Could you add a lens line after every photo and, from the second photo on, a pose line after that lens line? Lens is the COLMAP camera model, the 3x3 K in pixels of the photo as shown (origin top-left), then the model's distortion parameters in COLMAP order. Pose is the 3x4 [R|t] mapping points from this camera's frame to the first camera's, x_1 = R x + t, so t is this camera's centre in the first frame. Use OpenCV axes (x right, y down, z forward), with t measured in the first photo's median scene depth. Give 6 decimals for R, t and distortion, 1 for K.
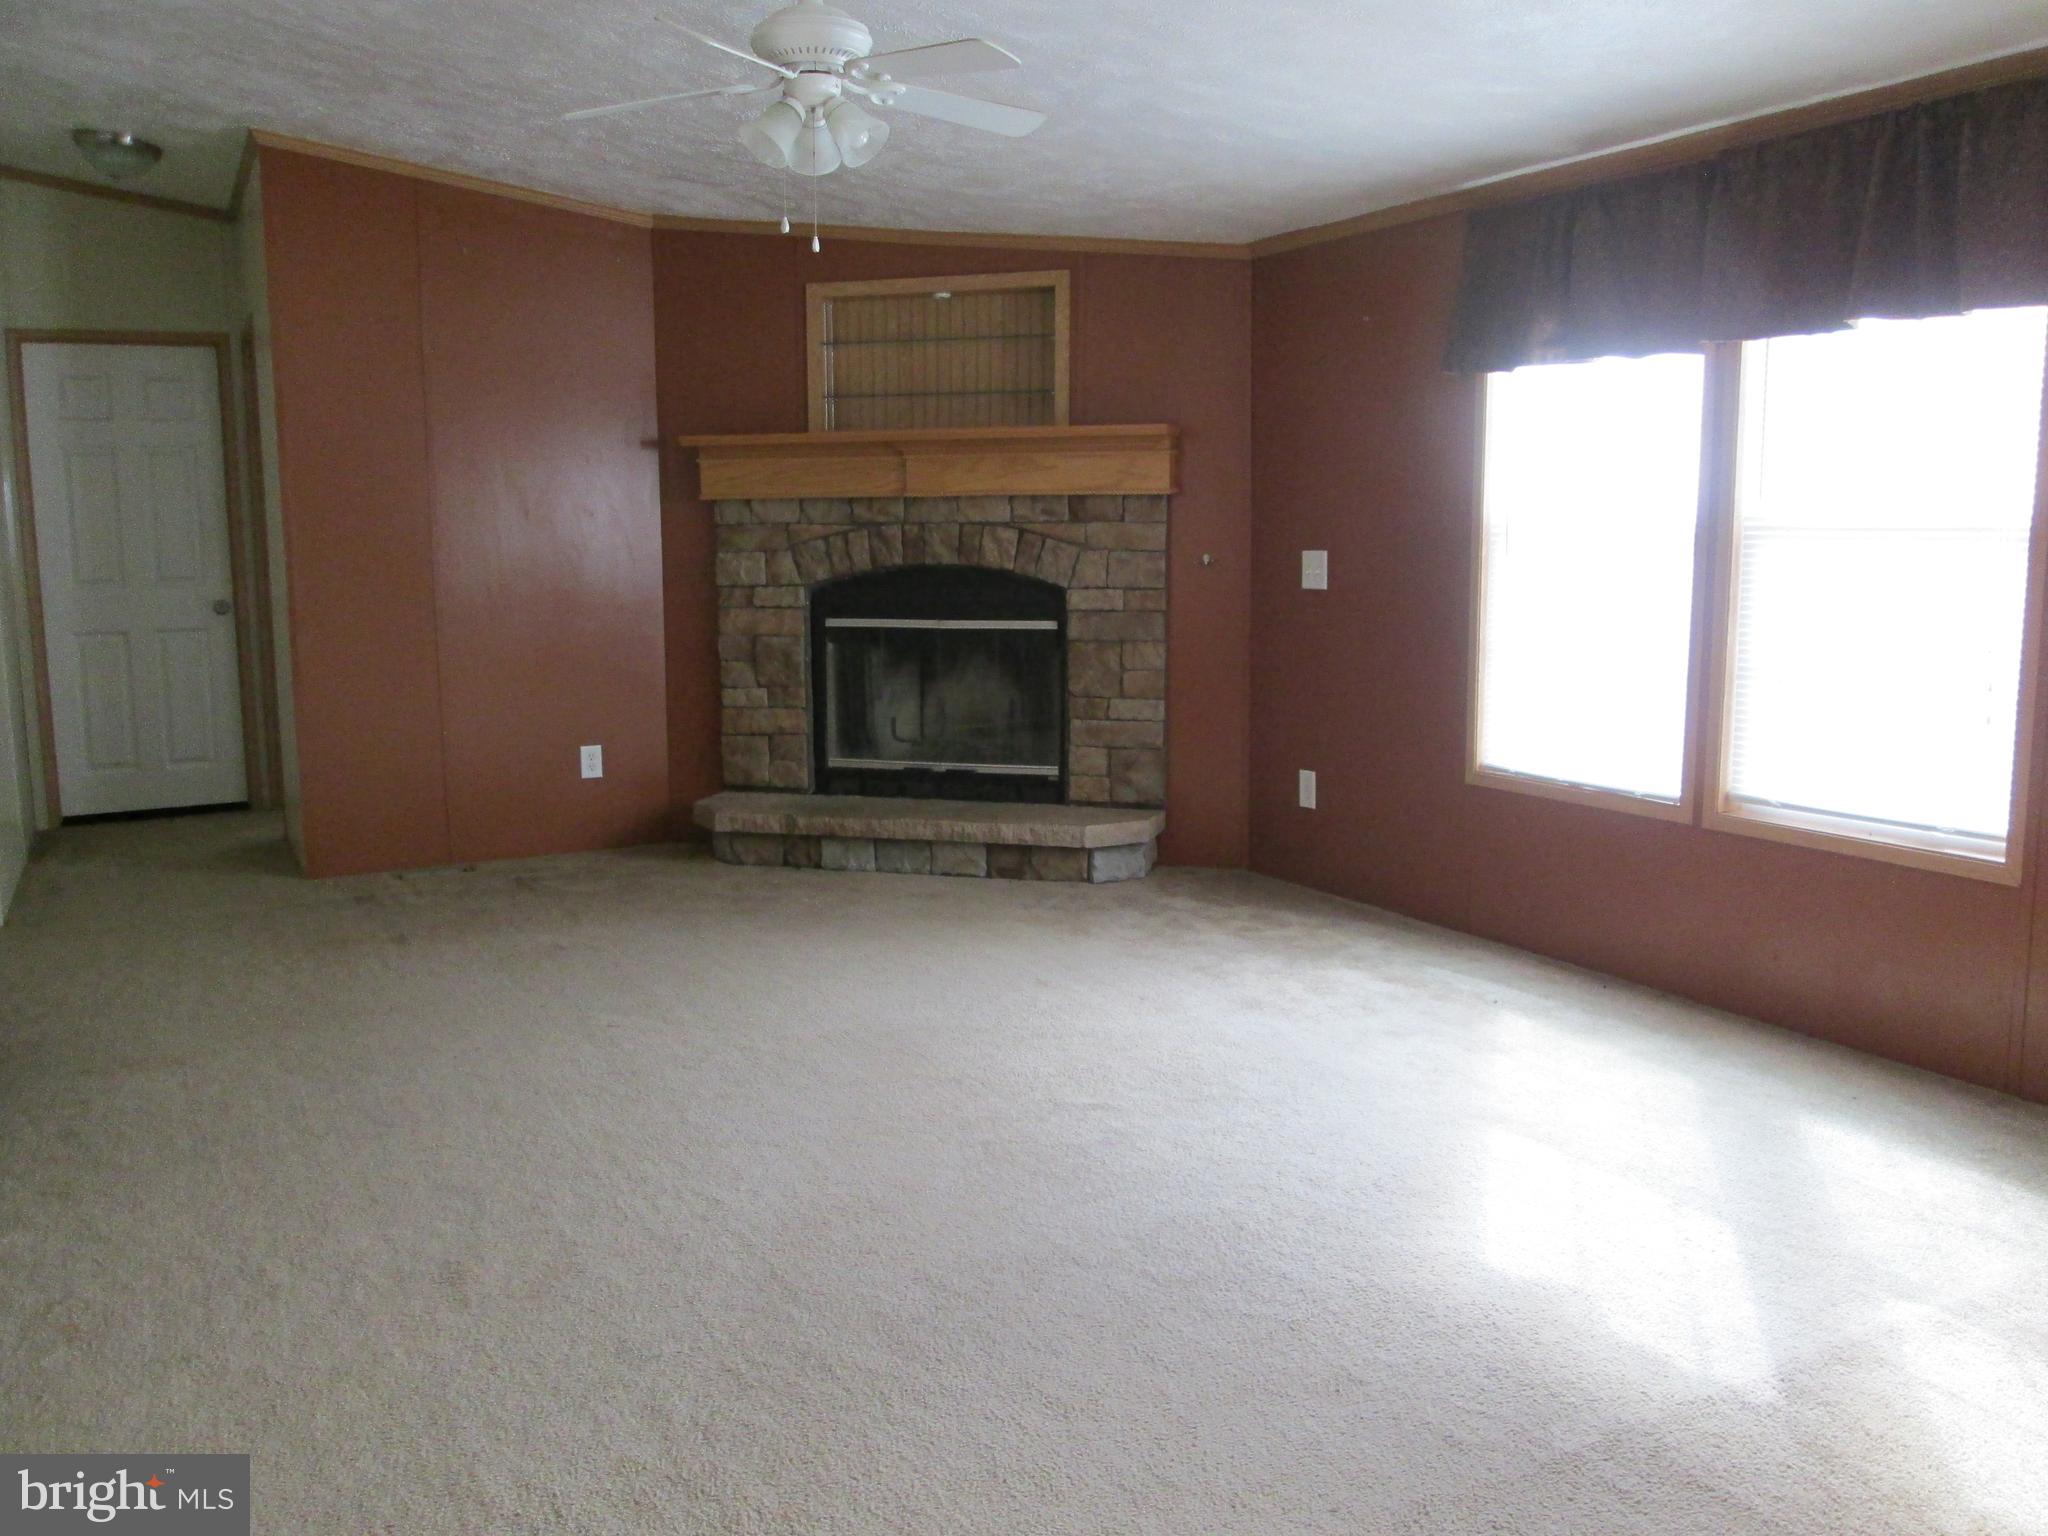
lens RADIAL K [[1720.7, 0, 1060.2], [0, 1720.7, 738.4], [0, 0, 1]] dist [-0.035123, 0.012140]
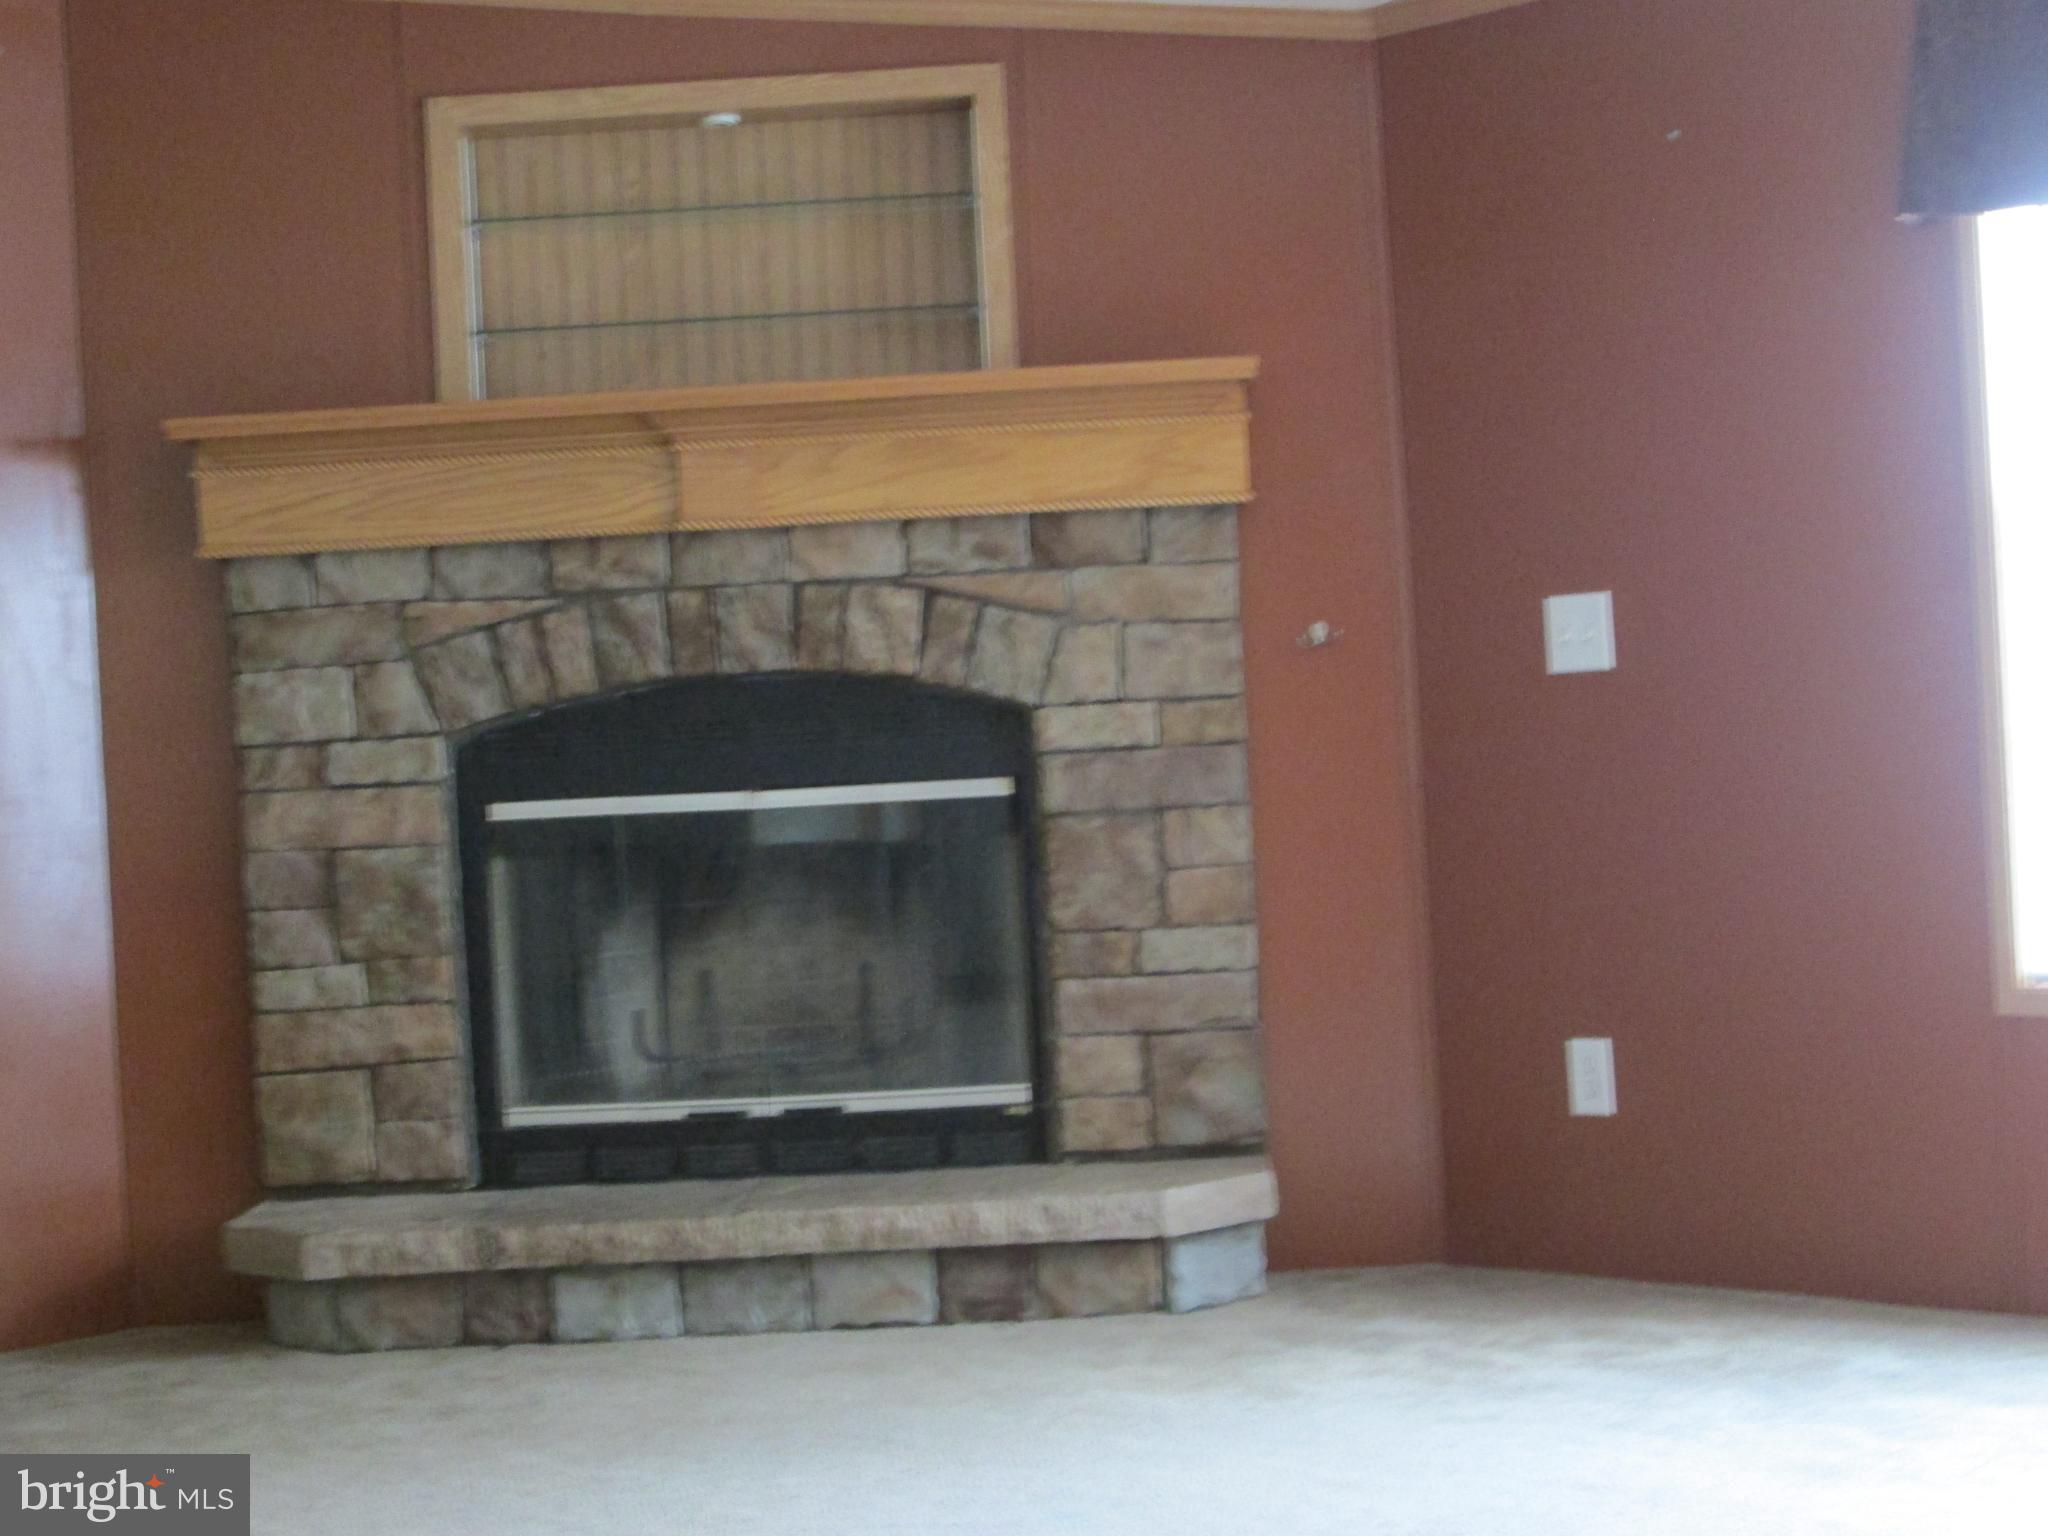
lens RADIAL K [[3357.3, 0, 1024.2], [0, 3357.3, 767.9], [0, 0, 1]] dist [-0.107862, 0.000000]
pose [[0.963098, -0.044971, 0.265367, -0.245549], [0.078632, 0.989941, -0.117616, 0.039079], [-0.257408, 0.134143, 0.956947, 0.106929]]
